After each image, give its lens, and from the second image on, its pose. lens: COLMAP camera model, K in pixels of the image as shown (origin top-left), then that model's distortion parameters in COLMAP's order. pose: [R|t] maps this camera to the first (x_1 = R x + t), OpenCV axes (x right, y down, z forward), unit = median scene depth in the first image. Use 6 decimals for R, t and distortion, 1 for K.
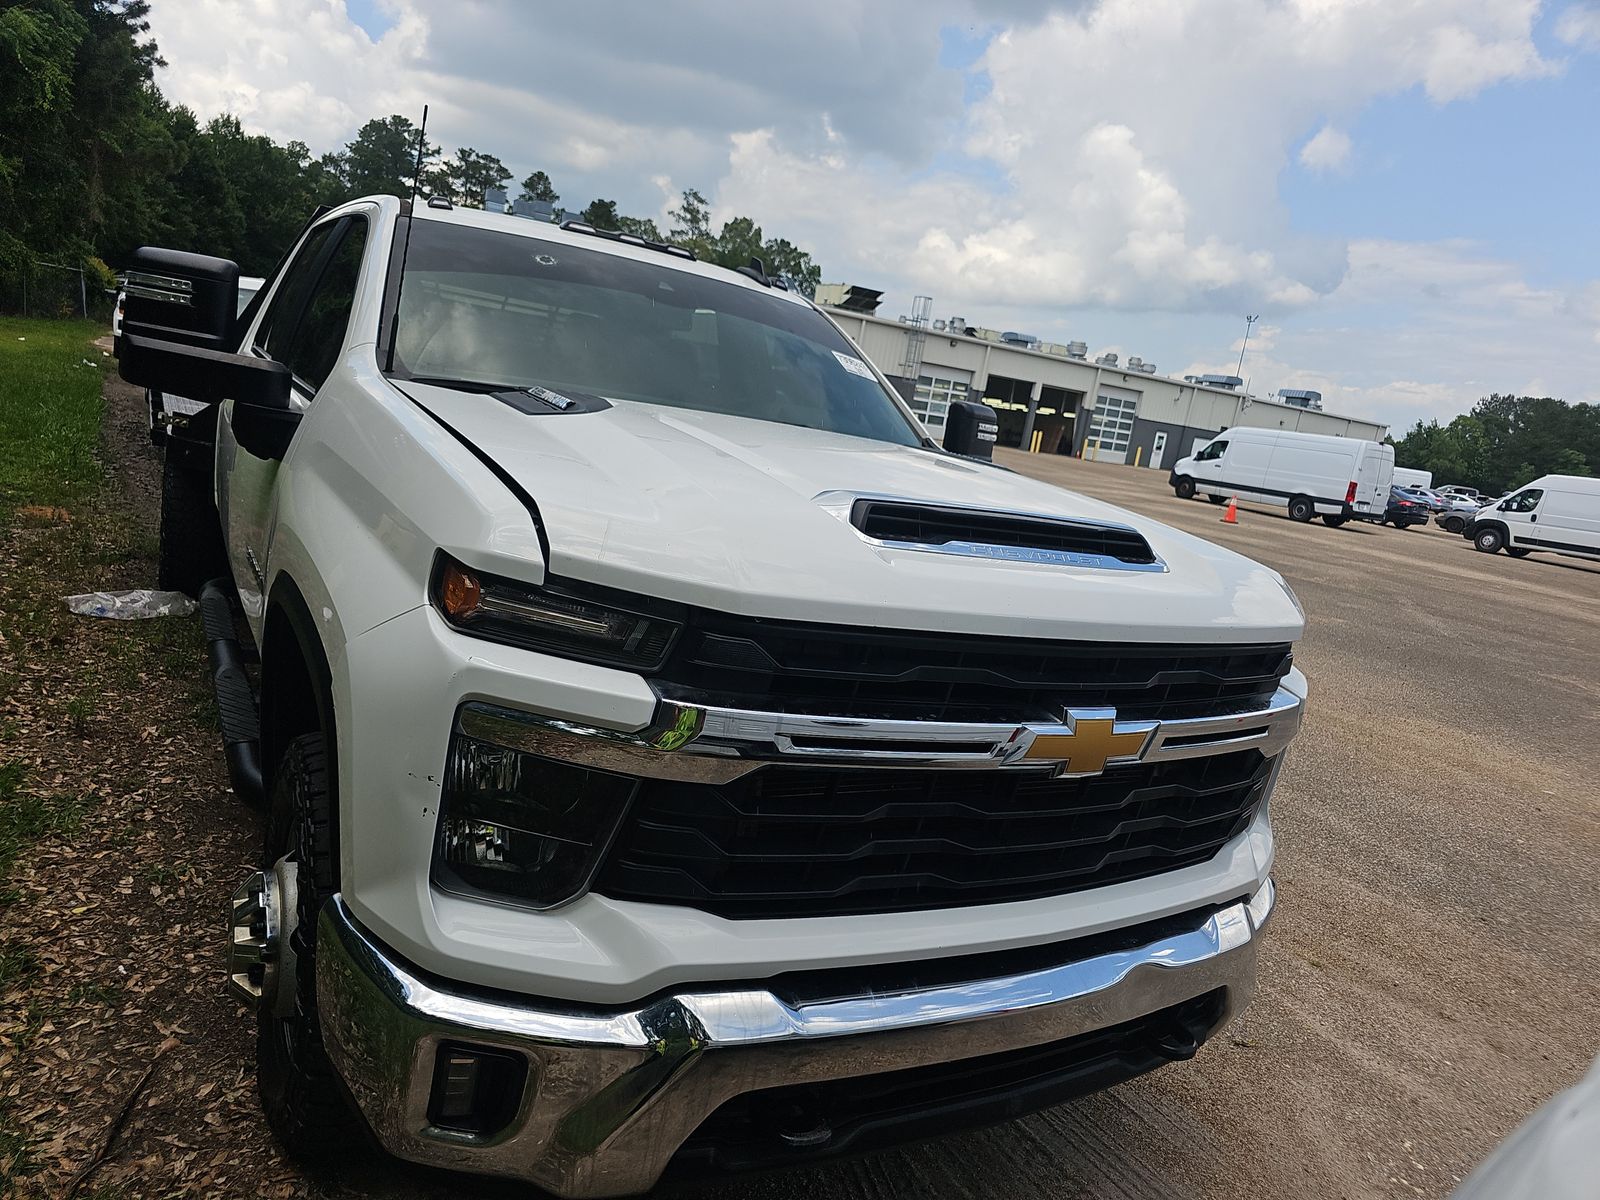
lens RADIAL K [[1082.4, 0, 798.0], [0, 1082.4, 594.0], [0, 0, 1]] dist [0.022118, -0.016517]
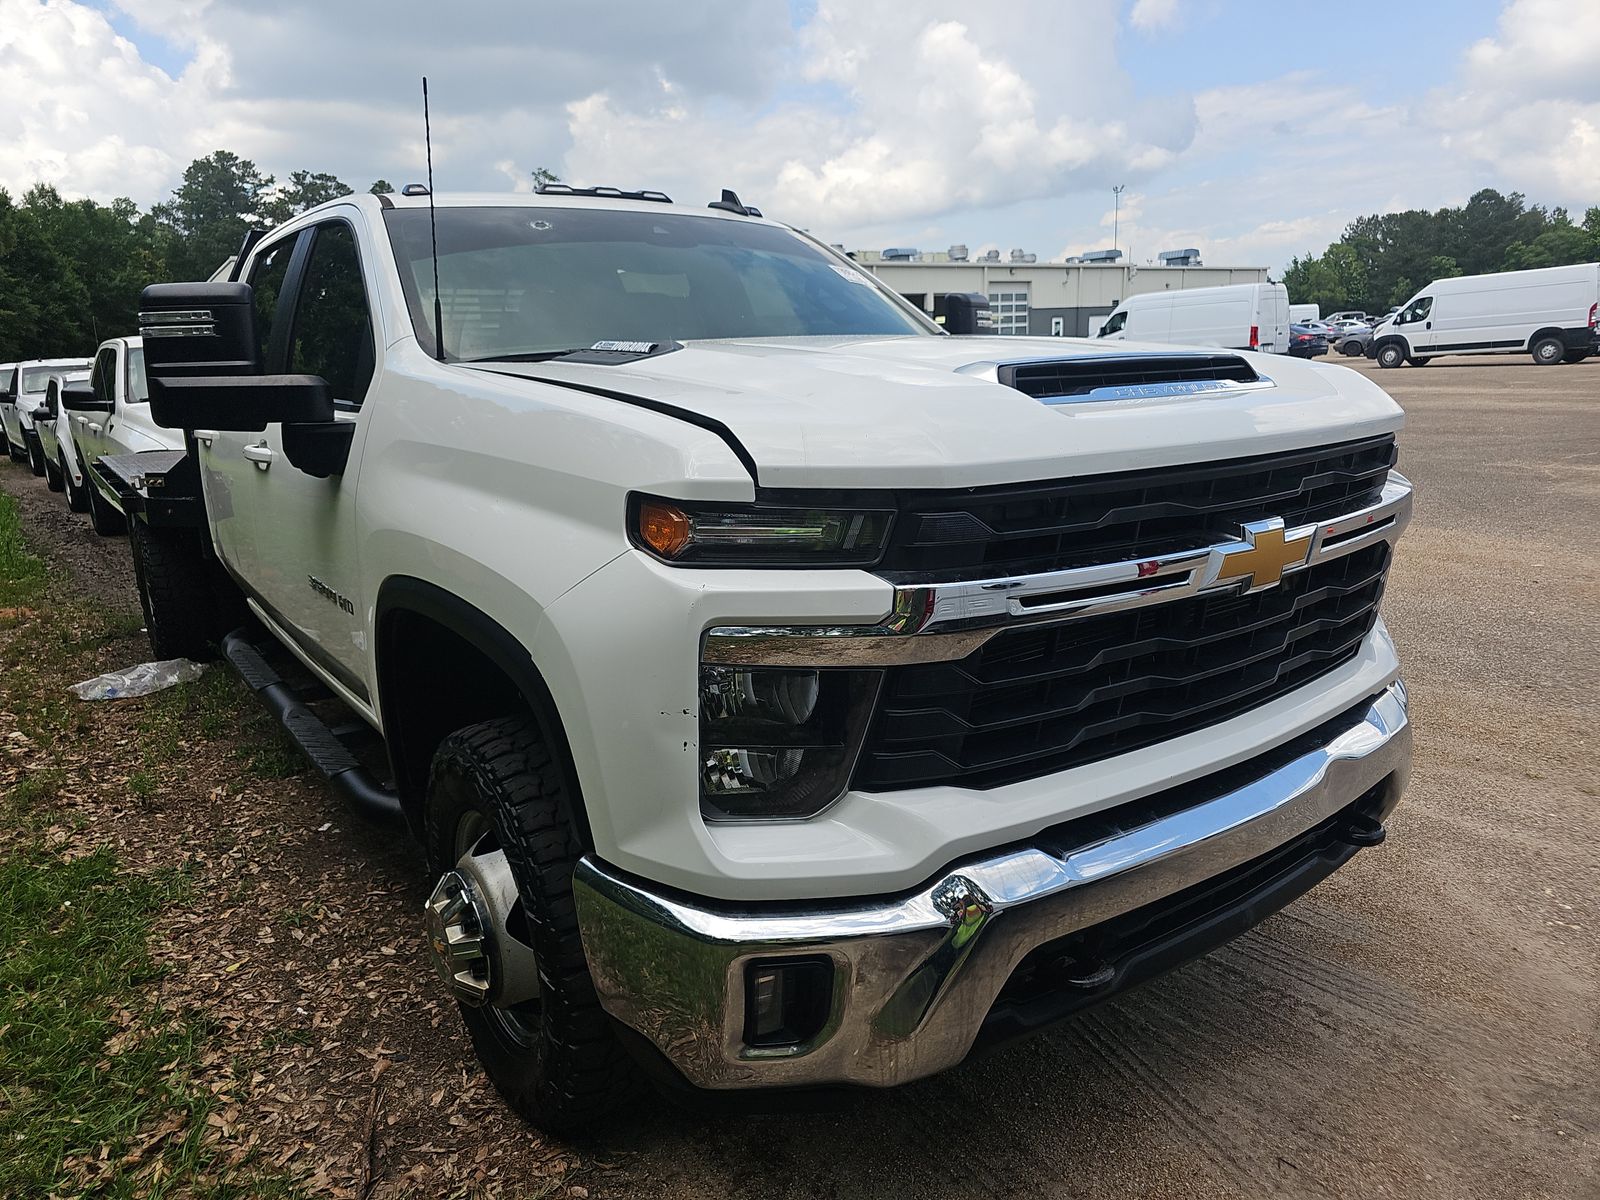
lens RADIAL K [[1082.4, 0, 796.3], [0, 1082.4, 589.6], [0, 0, 1]] dist [0.022118, -0.016517]
pose [[0.976001, -0.212047, 0.049573, -0.126016], [0.209863, 0.976657, 0.045799, 0.016351], [-0.058128, -0.034297, 0.997720, -0.001035]]
